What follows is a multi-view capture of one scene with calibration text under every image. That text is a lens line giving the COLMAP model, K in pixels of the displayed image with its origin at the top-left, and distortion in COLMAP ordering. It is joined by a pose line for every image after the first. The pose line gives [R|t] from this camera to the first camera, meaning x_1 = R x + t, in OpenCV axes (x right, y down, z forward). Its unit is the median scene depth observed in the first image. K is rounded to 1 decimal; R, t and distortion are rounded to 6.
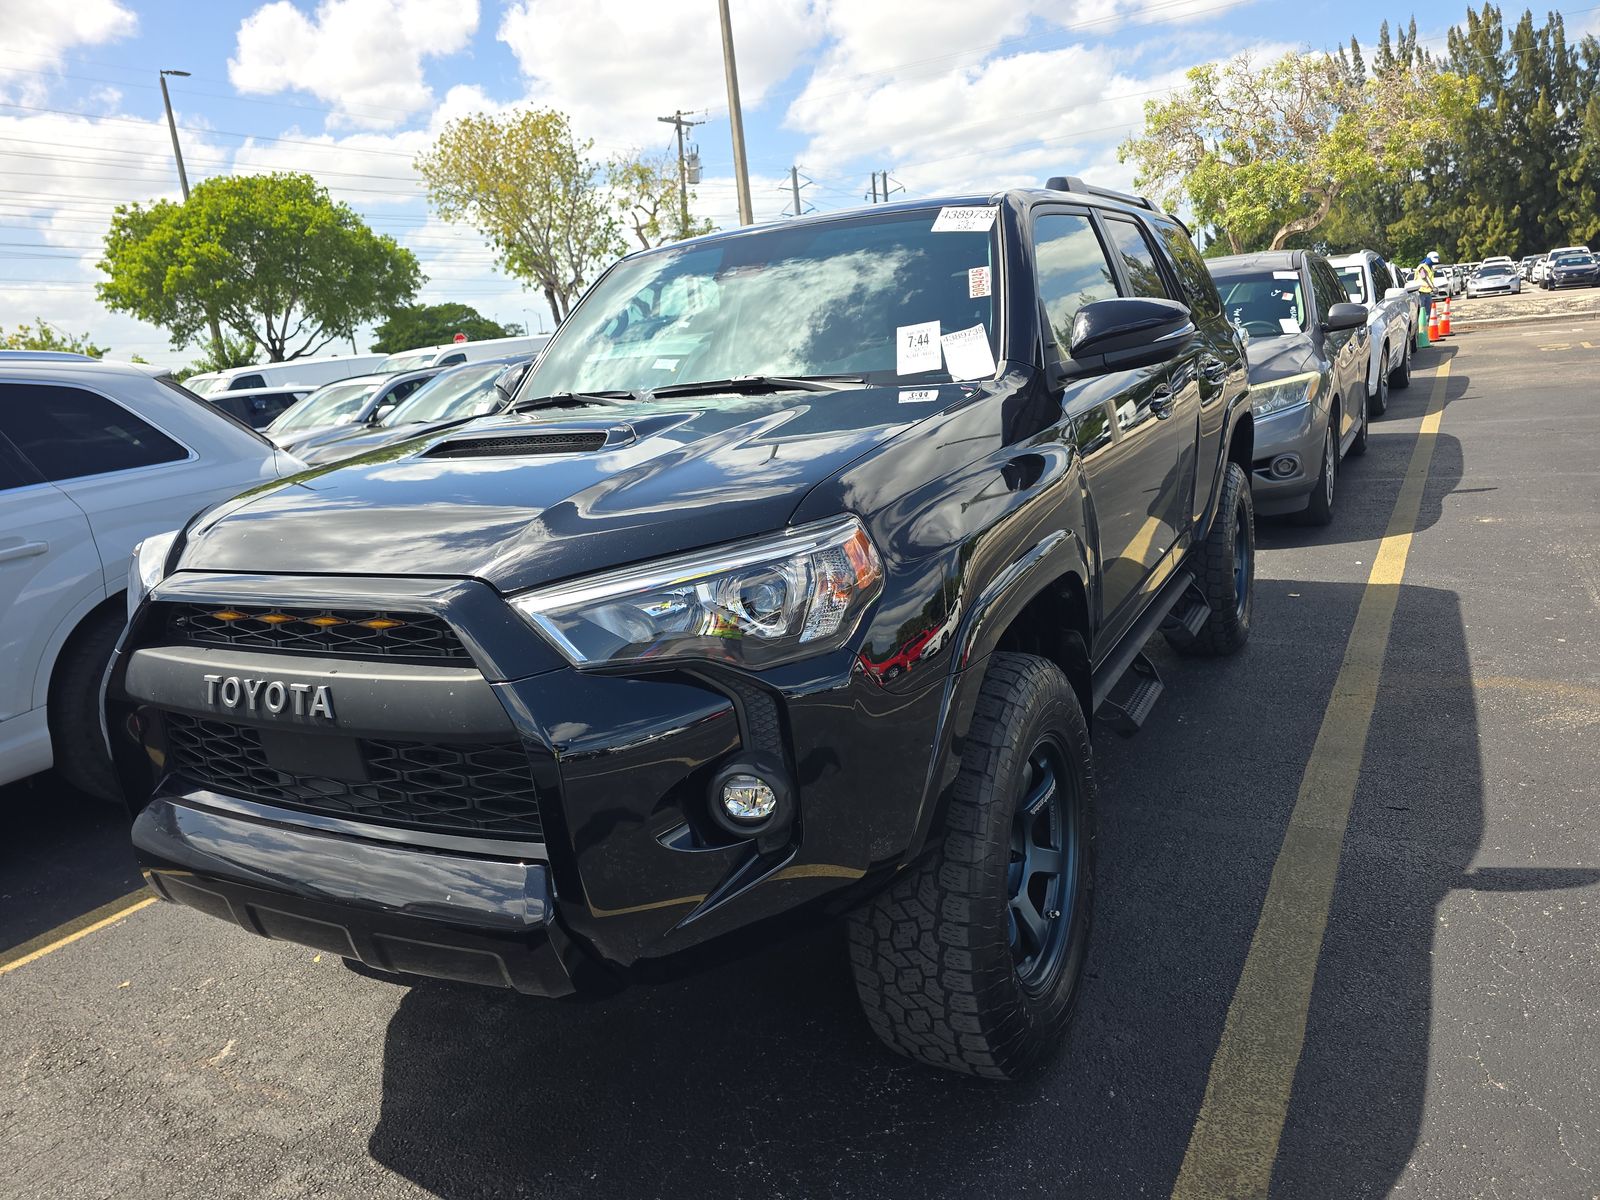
lens RADIAL K [[1087.3, 0, 810.3], [0, 1087.3, 607.0], [0, 0, 1]] dist [0.038012, -0.034535]
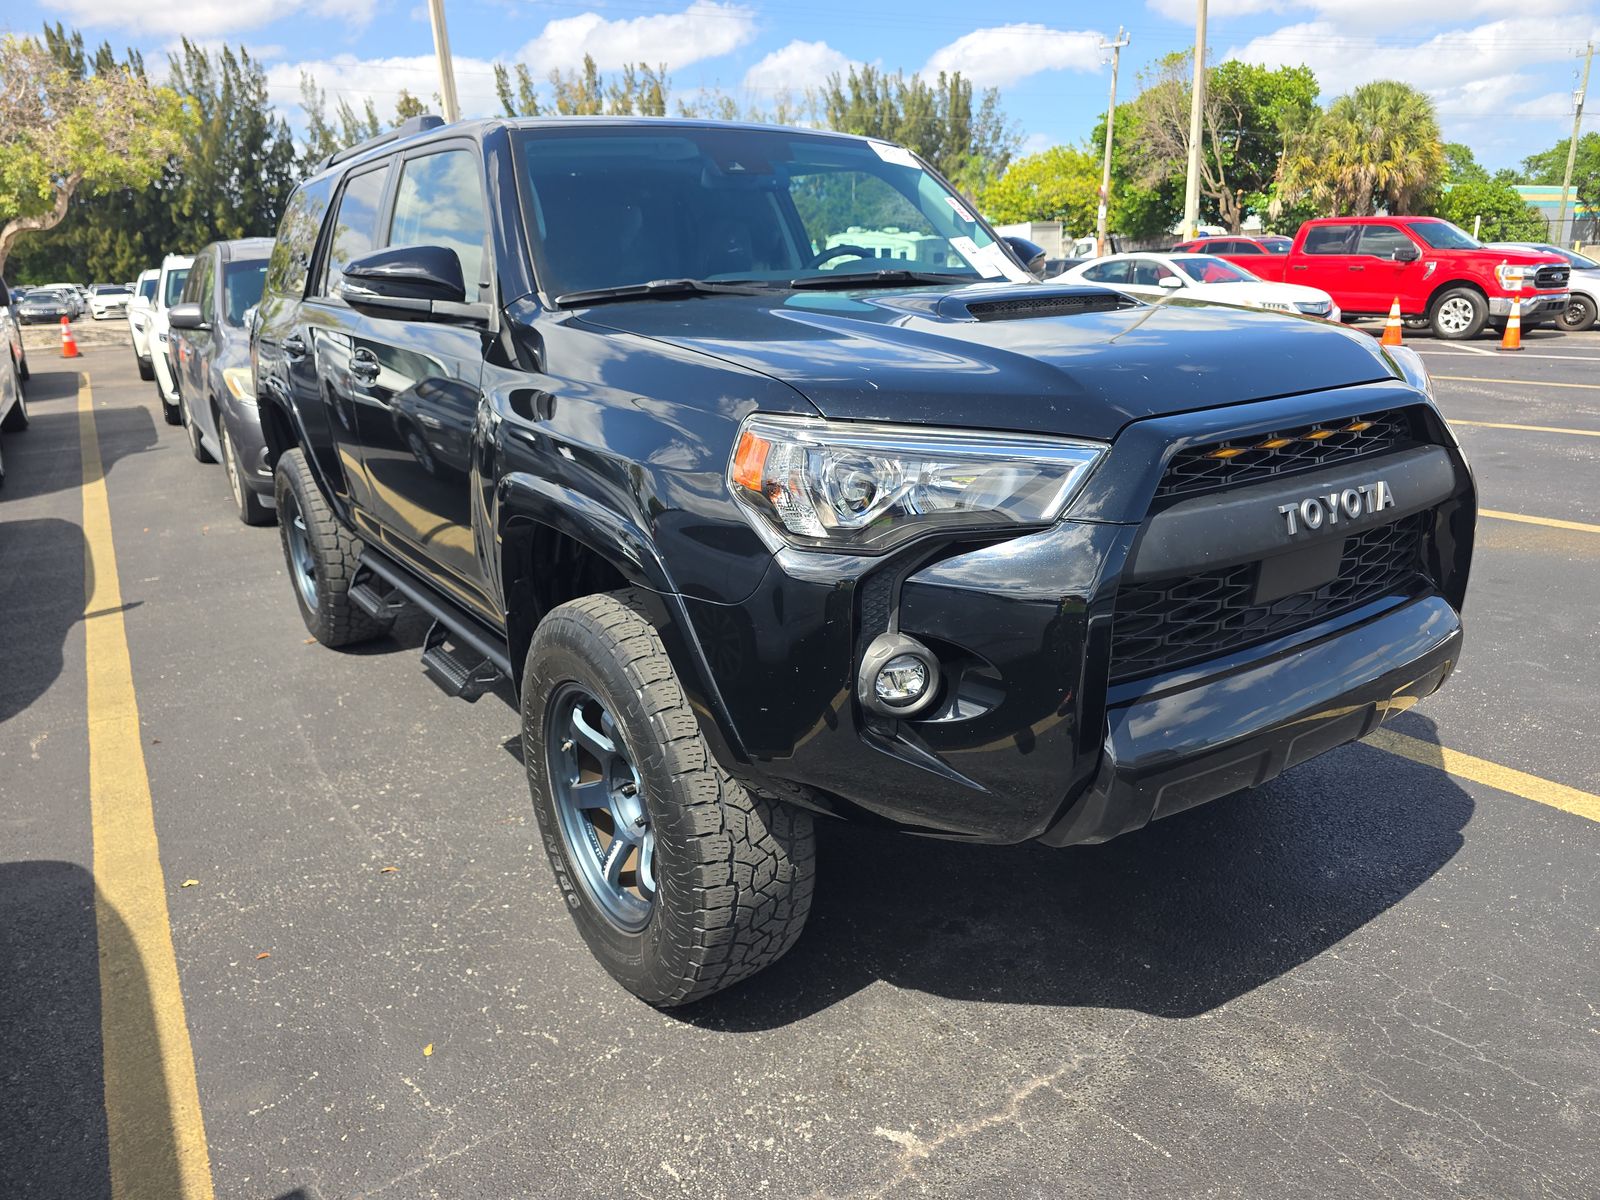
lens RADIAL K [[1087.3, 0, 793.7], [0, 1087.3, 594.0], [0, 0, 1]] dist [0.038012, -0.034535]
pose [[0.450014, -0.175654, 0.875576, -0.091348], [0.205934, 0.974451, 0.089647, -0.001882], [-0.868953, 0.139968, 0.474690, 0.053824]]
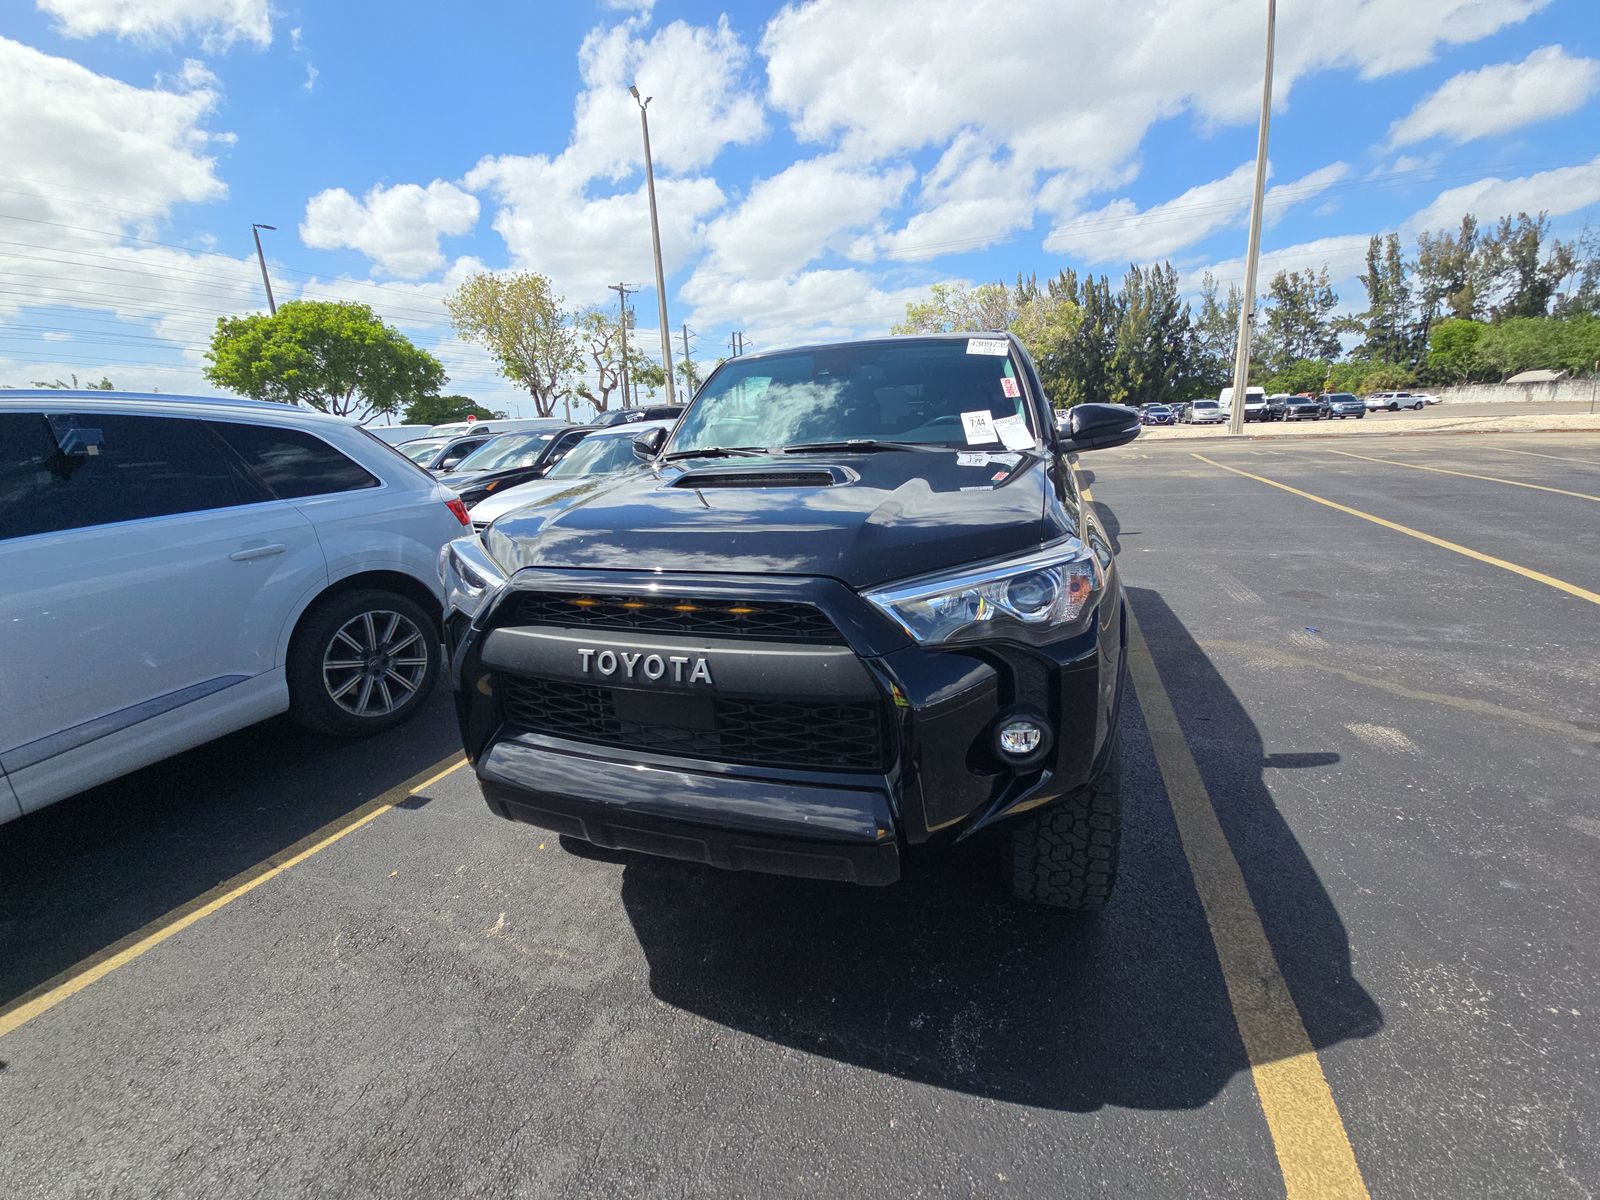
lens RADIAL K [[649.9, 0, 802.0], [0, 649.9, 603.3], [0, 0, 1]] dist [0.000748, -0.001966]
pose [[0.984346, 0.007072, 0.176103, -0.025030], [-0.009477, 0.999873, 0.012821, -0.000210], [-0.175990, -0.014289, 0.984288, 0.012259]]
